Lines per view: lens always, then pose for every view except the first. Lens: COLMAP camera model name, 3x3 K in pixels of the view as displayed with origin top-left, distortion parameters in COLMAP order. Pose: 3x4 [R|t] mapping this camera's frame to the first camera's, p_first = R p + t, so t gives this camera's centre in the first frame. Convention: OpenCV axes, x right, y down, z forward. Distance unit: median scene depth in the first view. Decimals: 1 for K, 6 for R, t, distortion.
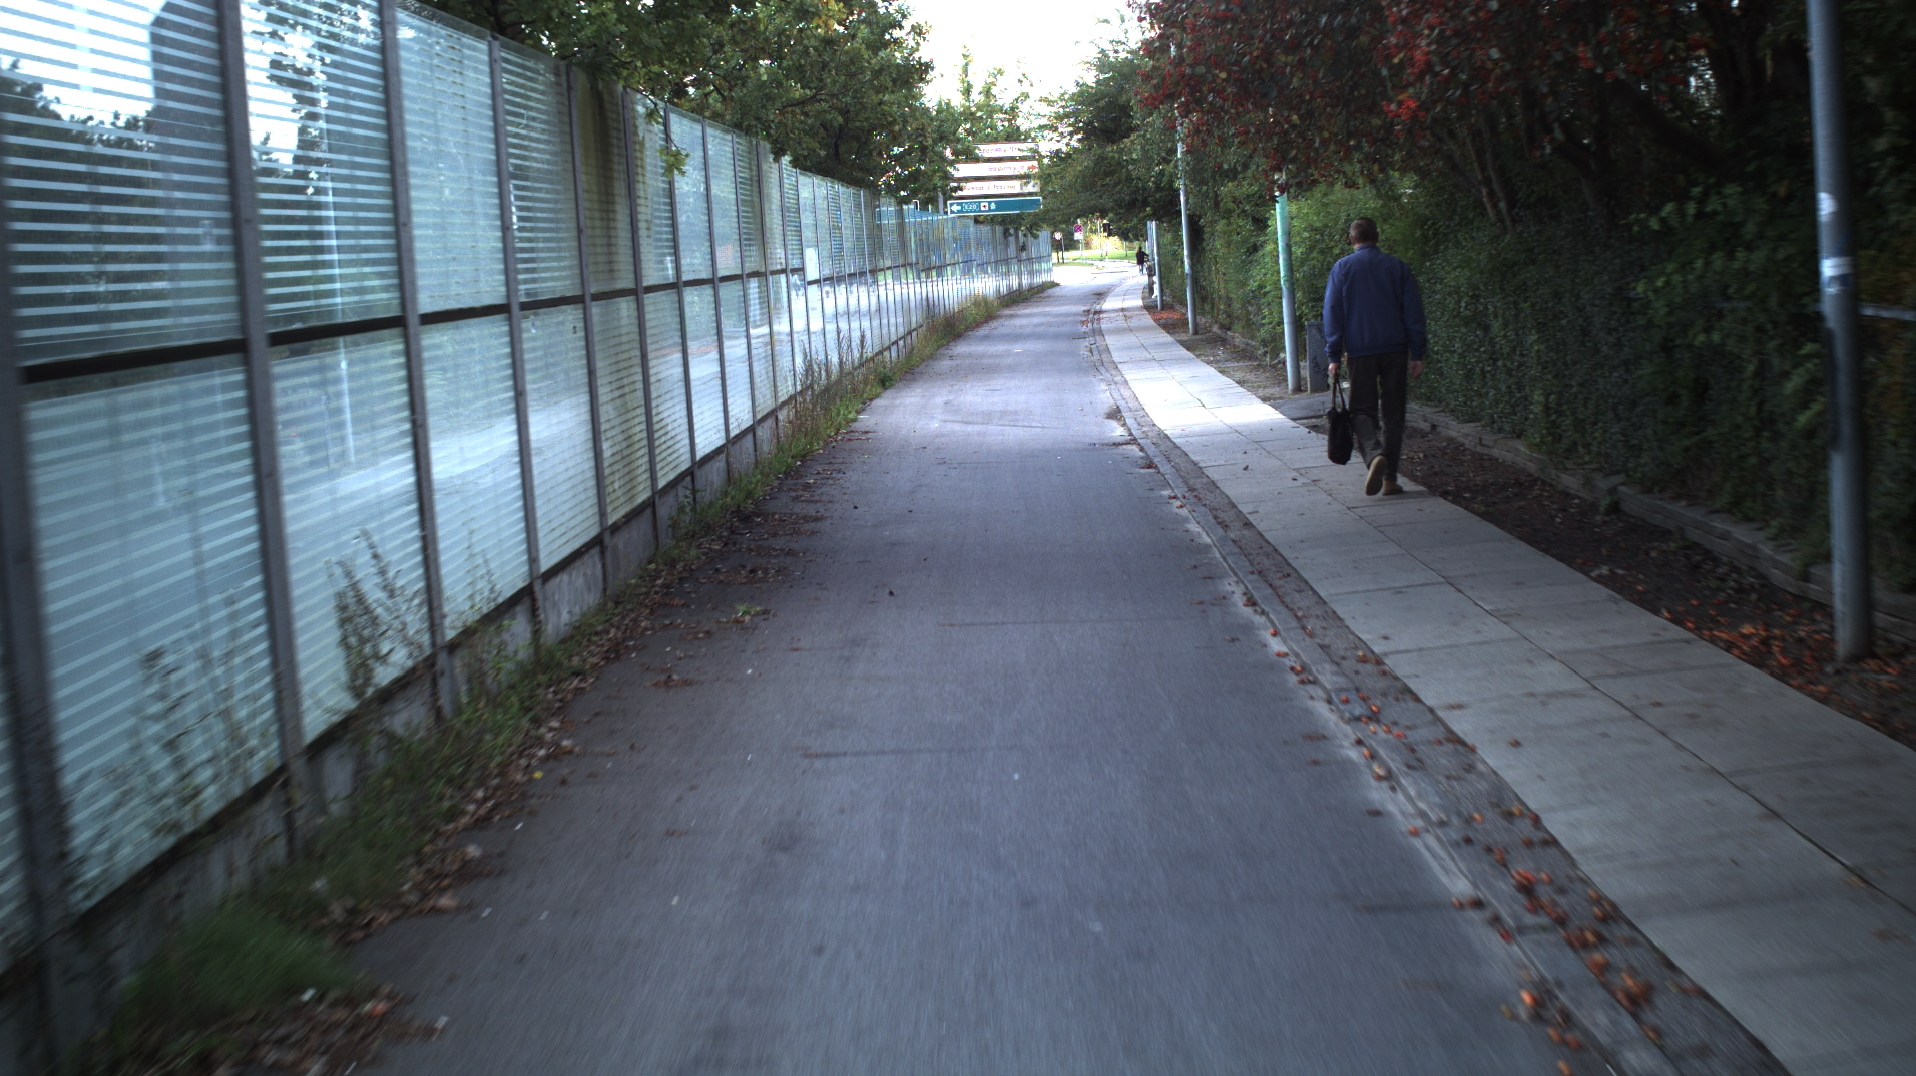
lens RADIAL K [[3475.0, 0, 958.0], [0, 3475.0, 538.0], [0, 0, 1]] dist [-0.278159, 0.348841]
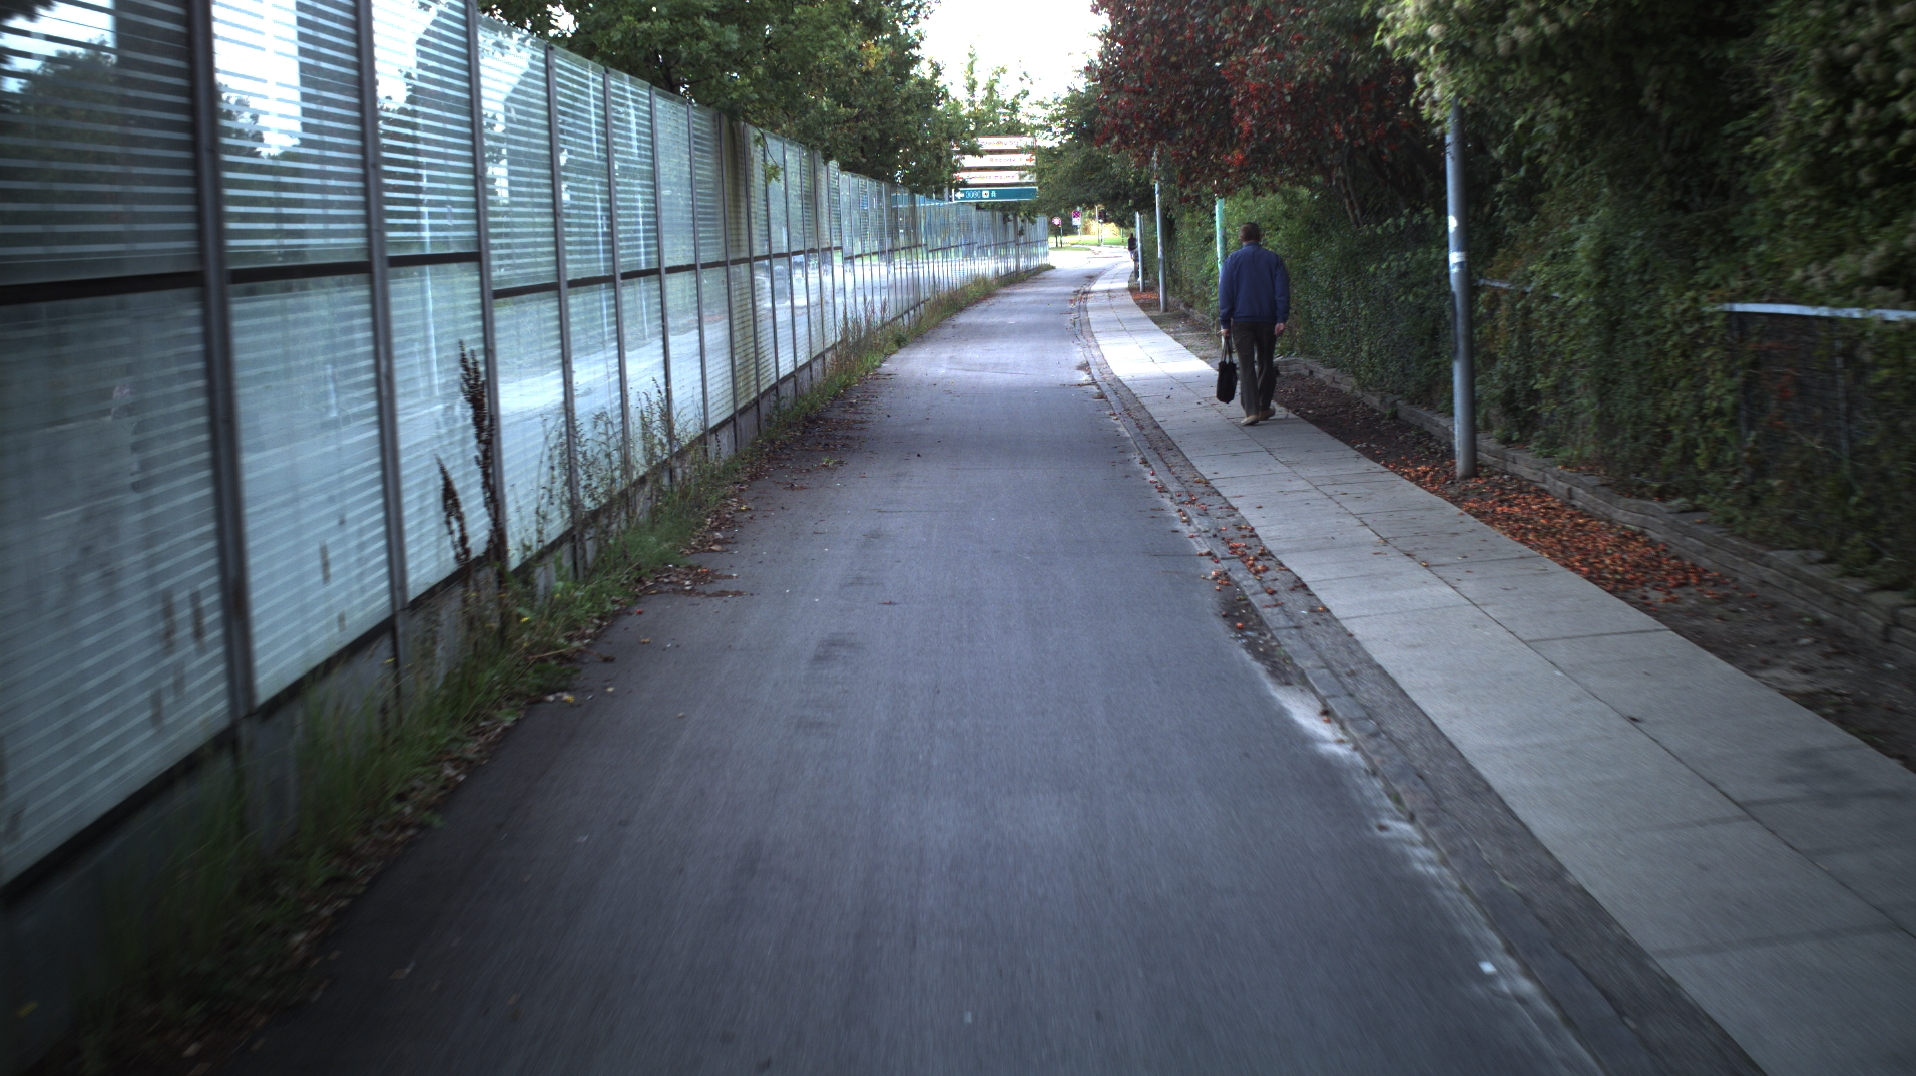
lens RADIAL K [[3475.0, 0, 958.0], [0, 3475.0, 538.0], [0, 0, 1]] dist [-0.278159, 0.348841]
pose [[0.999777, 0.021042, 0.001532, -0.001037], [-0.021049, 0.999765, 0.005100, 0.015108], [-0.001424, -0.005131, 0.999986, -0.191018]]
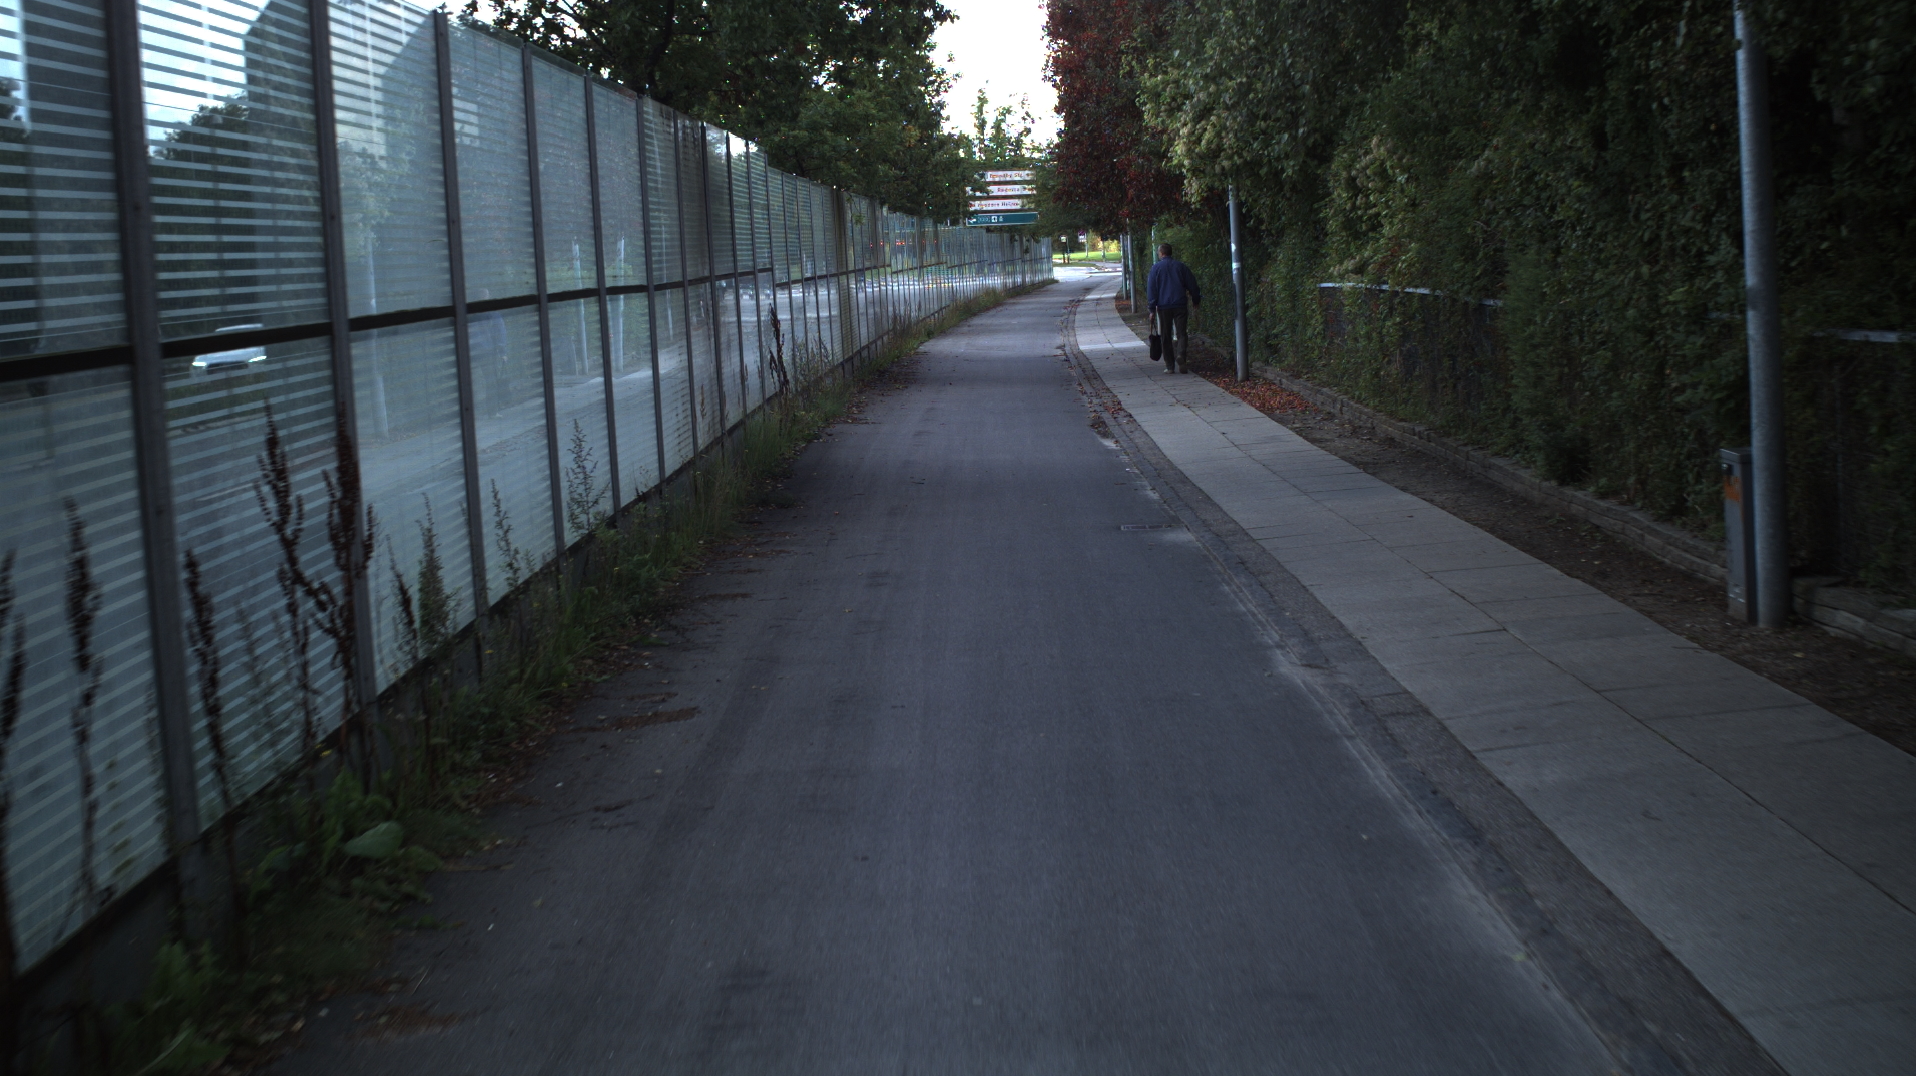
lens RADIAL K [[3475.0, 0, 958.0], [0, 3475.0, 538.0], [0, 0, 1]] dist [-0.278159, 0.348841]
pose [[0.999952, 0.009275, -0.003311, -0.001088], [-0.009274, 0.999957, 0.000148, 0.045409], [0.003313, -0.000118, 0.999995, -0.573366]]
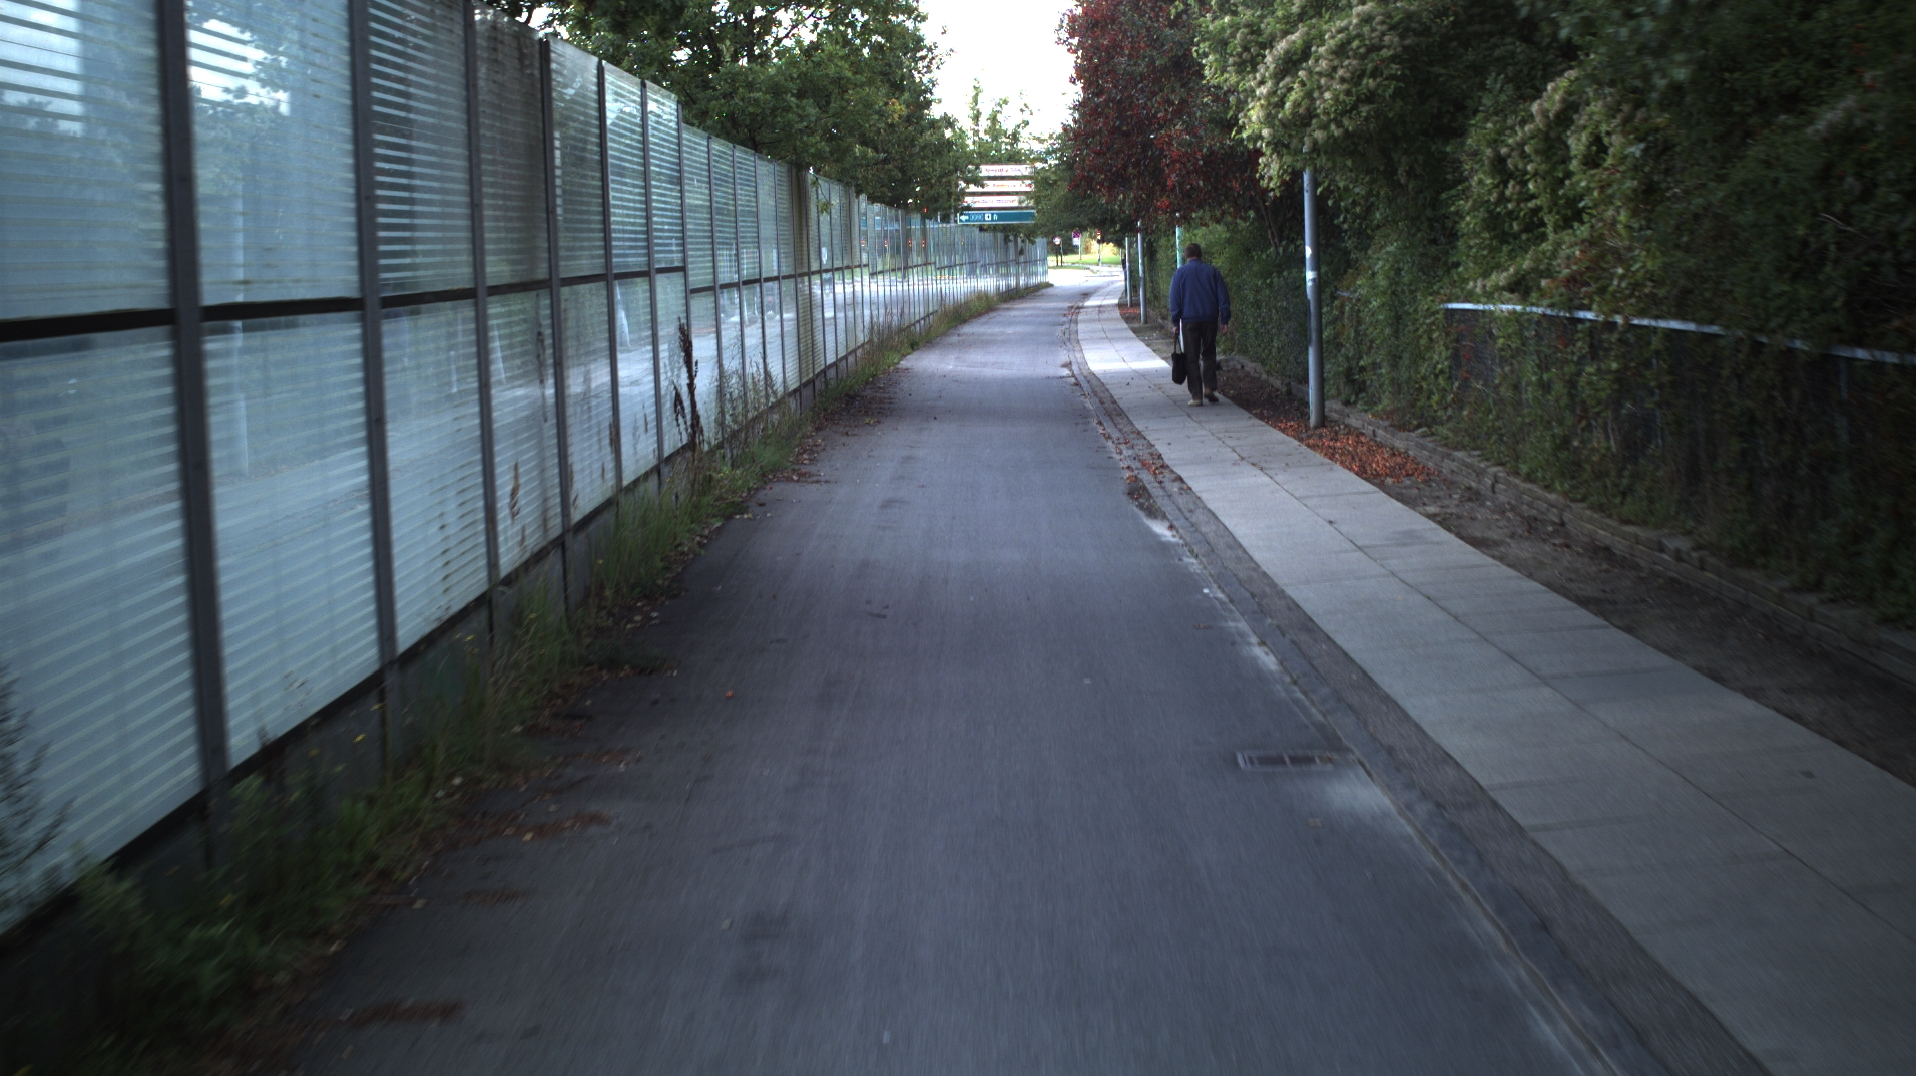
lens RADIAL K [[3475.0, 0, 958.0], [0, 3475.0, 538.0], [0, 0, 1]] dist [-0.278159, 0.348841]
pose [[0.999575, 0.029132, 0.001166, -0.001850], [-0.029132, 0.999576, -0.000094, 0.030104], [-0.001168, 0.000060, 0.999999, -0.382261]]
